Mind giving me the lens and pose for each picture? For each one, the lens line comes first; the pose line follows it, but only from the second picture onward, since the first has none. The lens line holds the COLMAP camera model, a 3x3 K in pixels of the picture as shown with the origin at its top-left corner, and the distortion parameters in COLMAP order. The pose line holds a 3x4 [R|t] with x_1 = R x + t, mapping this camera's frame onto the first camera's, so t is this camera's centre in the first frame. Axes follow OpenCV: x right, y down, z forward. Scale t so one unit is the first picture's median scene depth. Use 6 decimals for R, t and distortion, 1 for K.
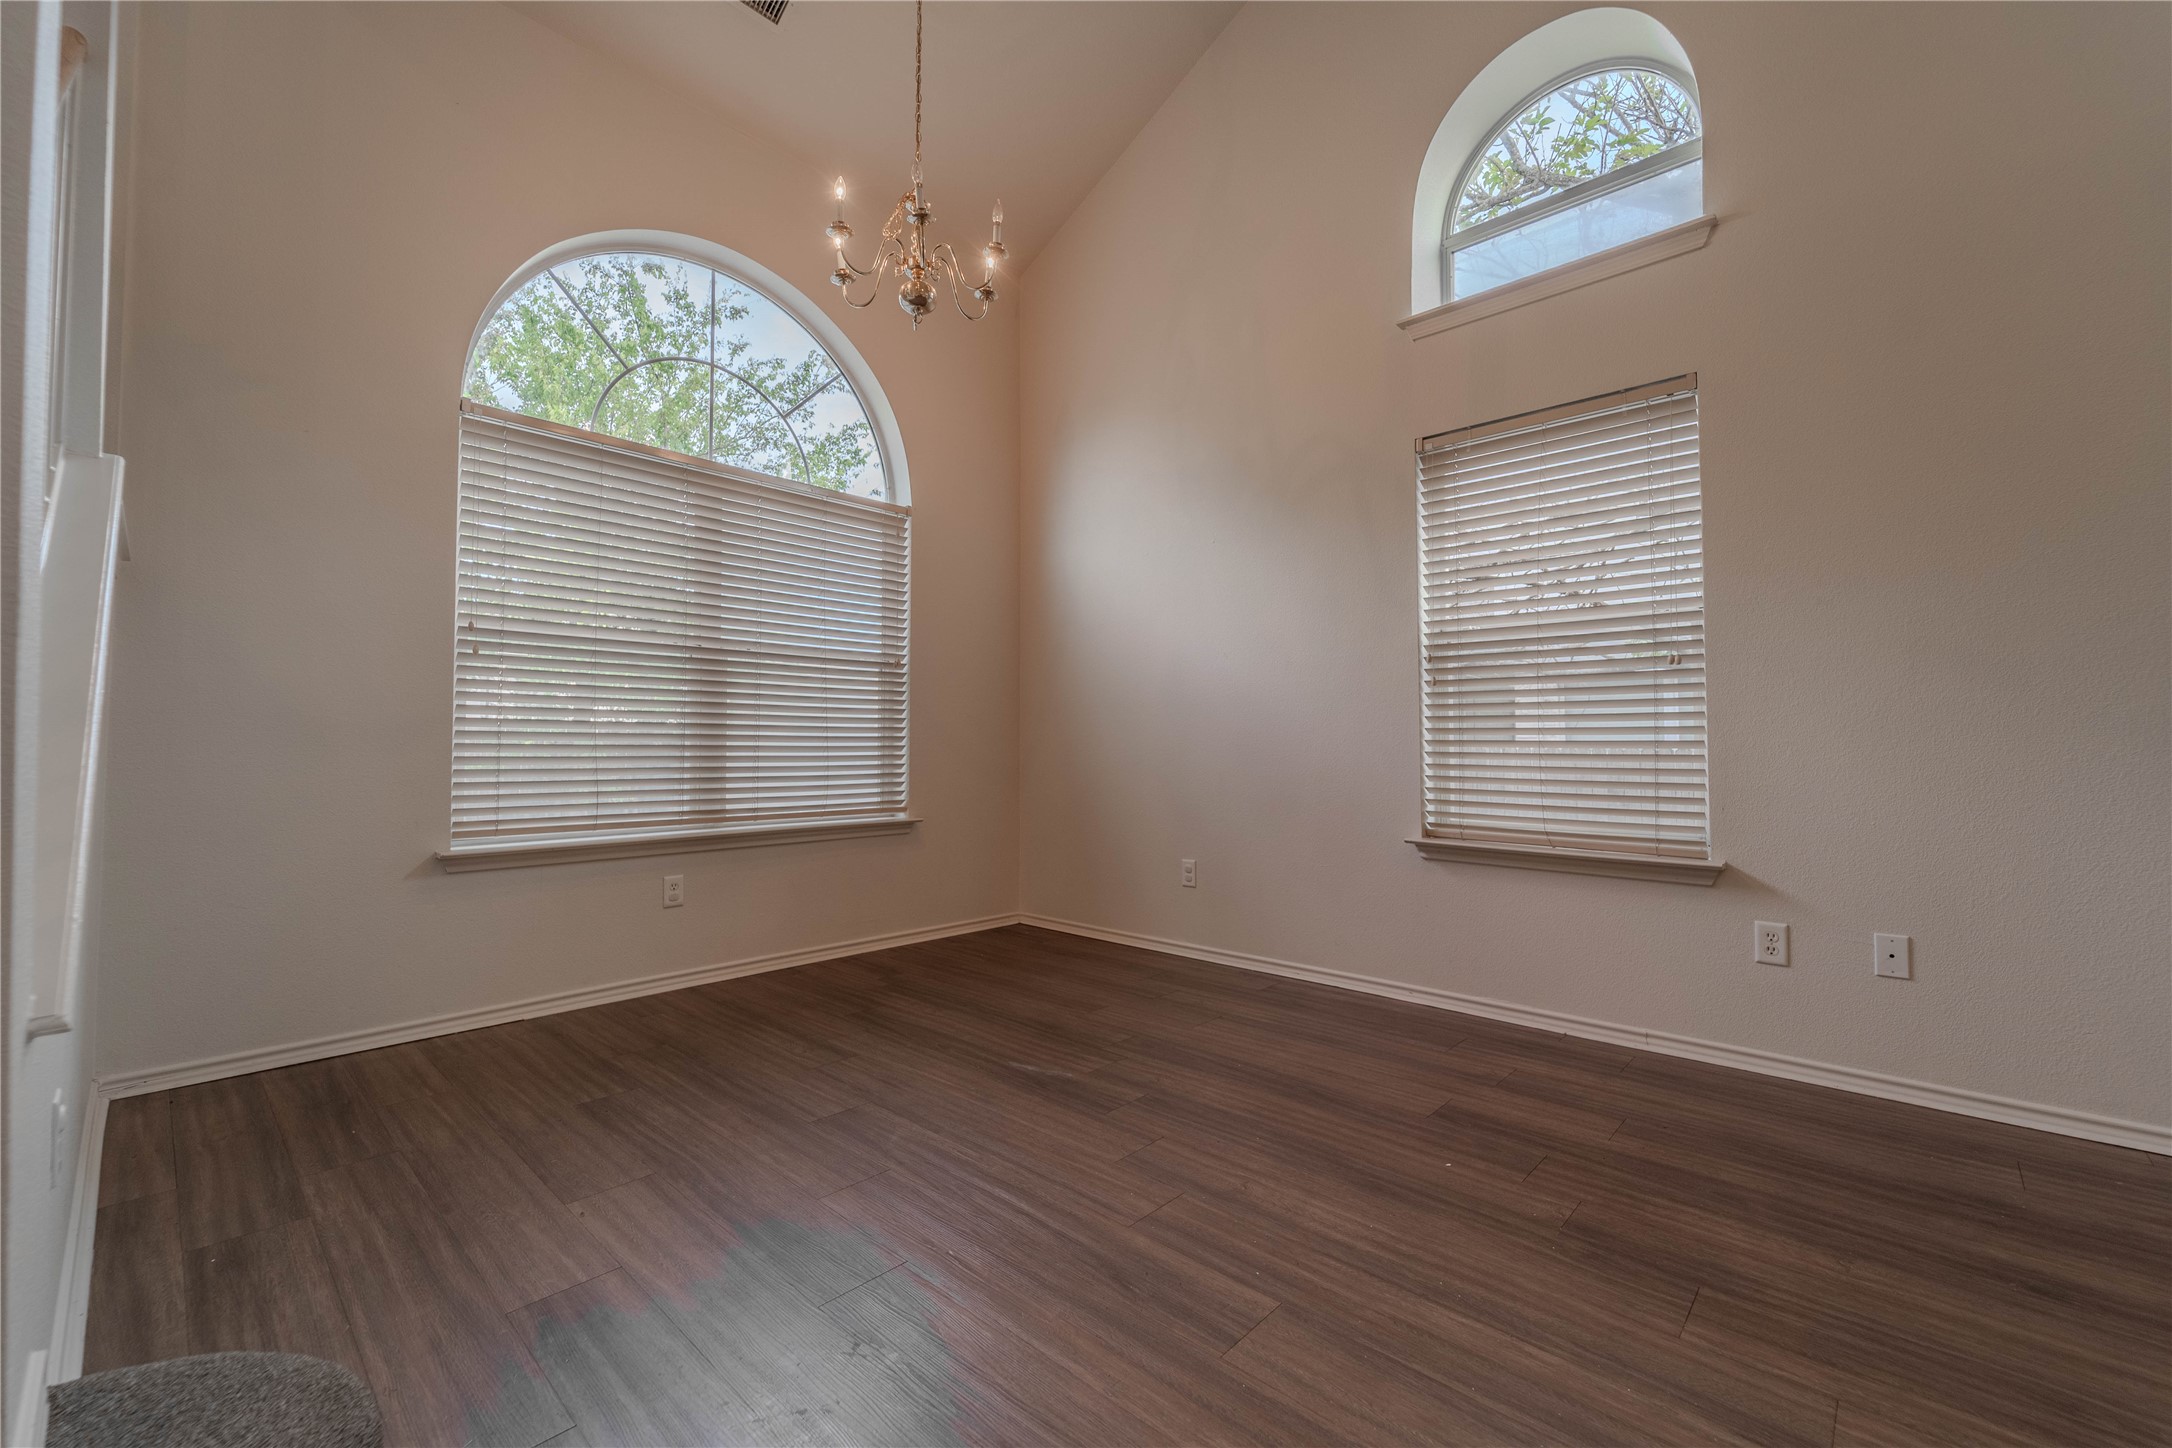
lens RADIAL K [[877.9, 0, 1089.4], [0, 877.9, 723.1], [0, 0, 1]] dist [0.000416, -0.000714]
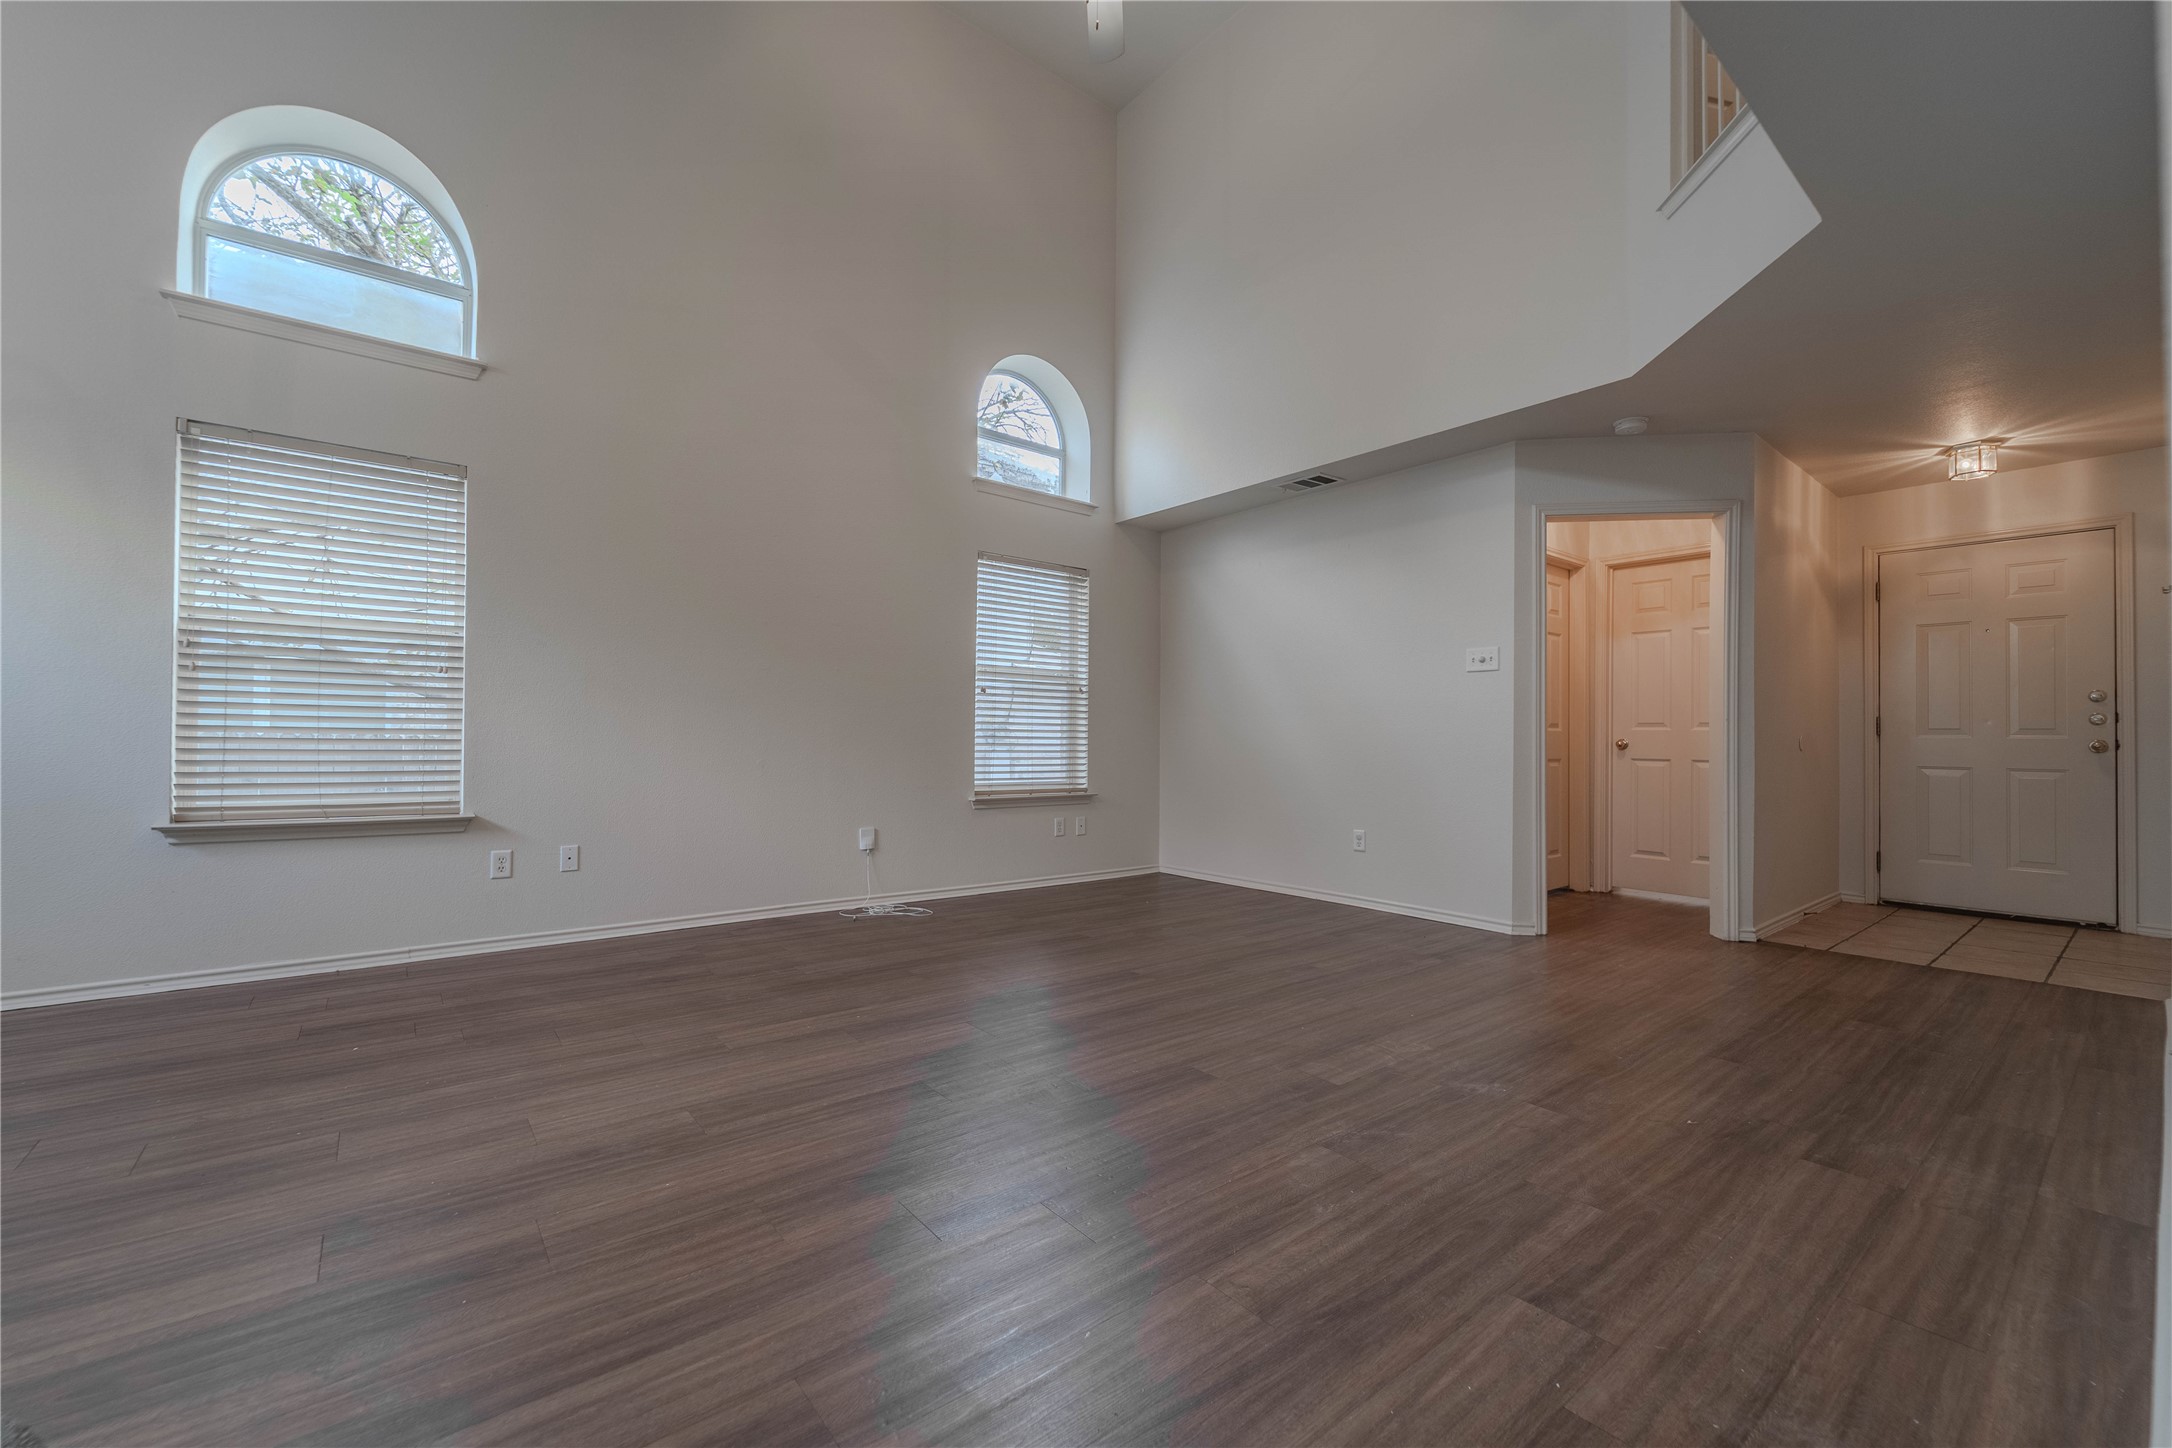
lens RADIAL K [[877.9, 0, 1089.4], [0, 877.9, 723.1], [0, 0, 1]] dist [0.000416, -0.000714]
pose [[0.138347, 0.018652, 0.990208, -0.568709], [-0.034188, 0.999317, -0.014047, -0.004738], [-0.989794, -0.031909, 0.138890, -0.197275]]
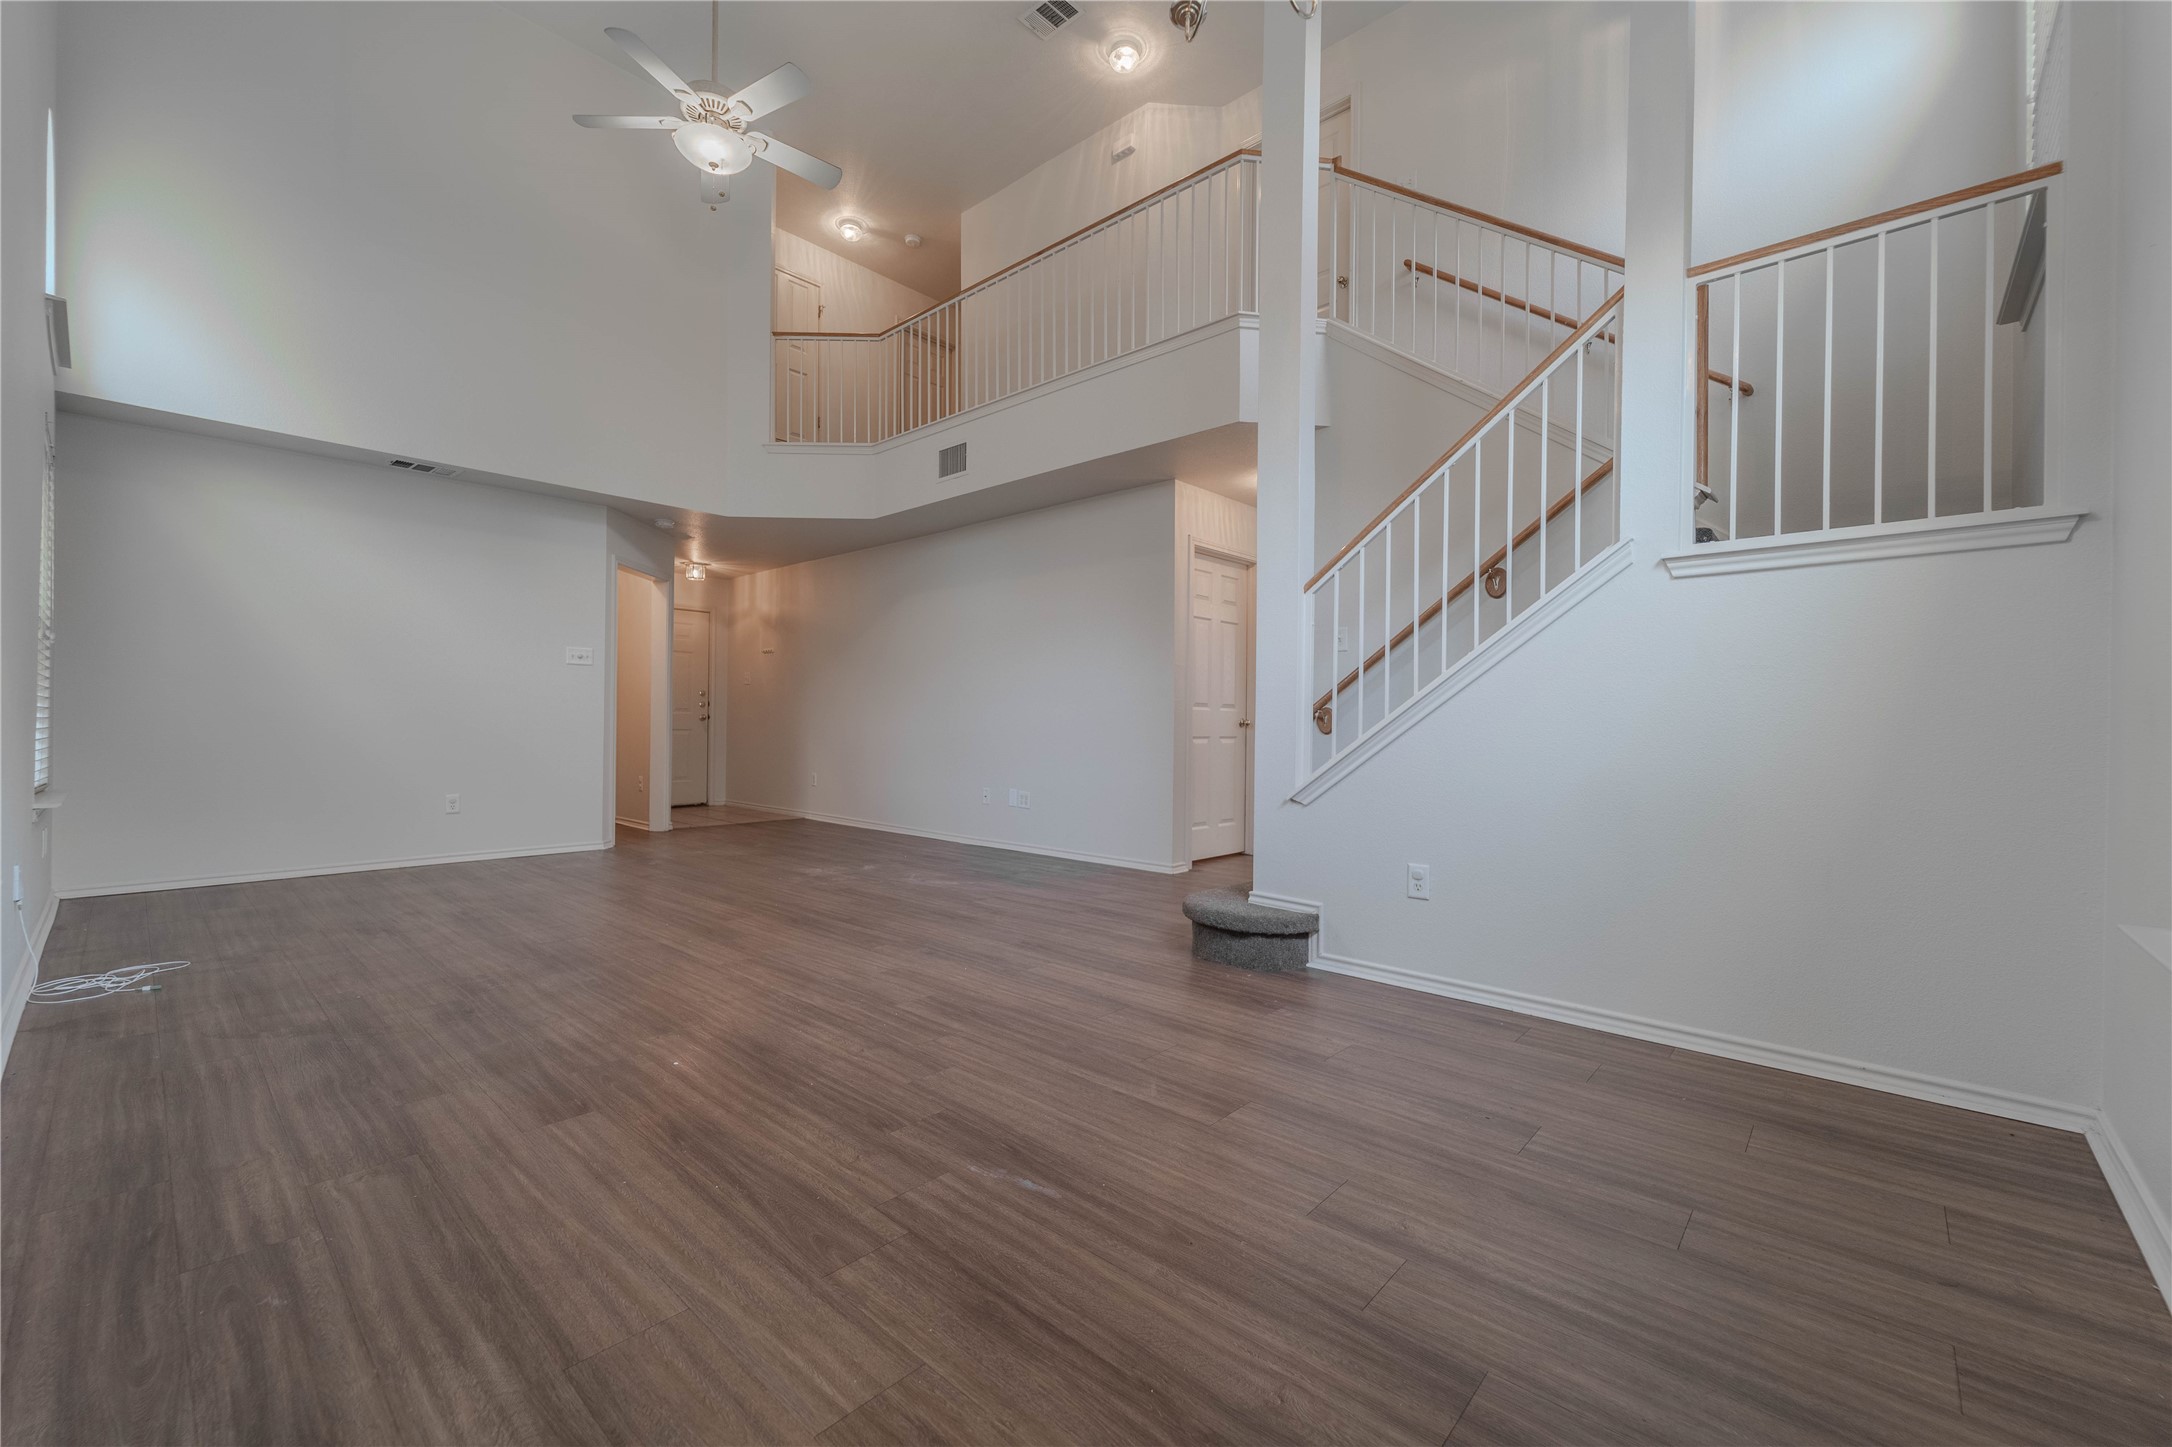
lens RADIAL K [[877.9, 0, 1089.4], [0, 877.9, 722.6], [0, 0, 1]] dist [0.000416, -0.000714]
pose [[-0.999866, -0.010378, -0.012626, -0.101264], [-0.010038, 0.999592, -0.026730, 0.048595], [0.012898, -0.026599, -0.999563, 1.666080]]
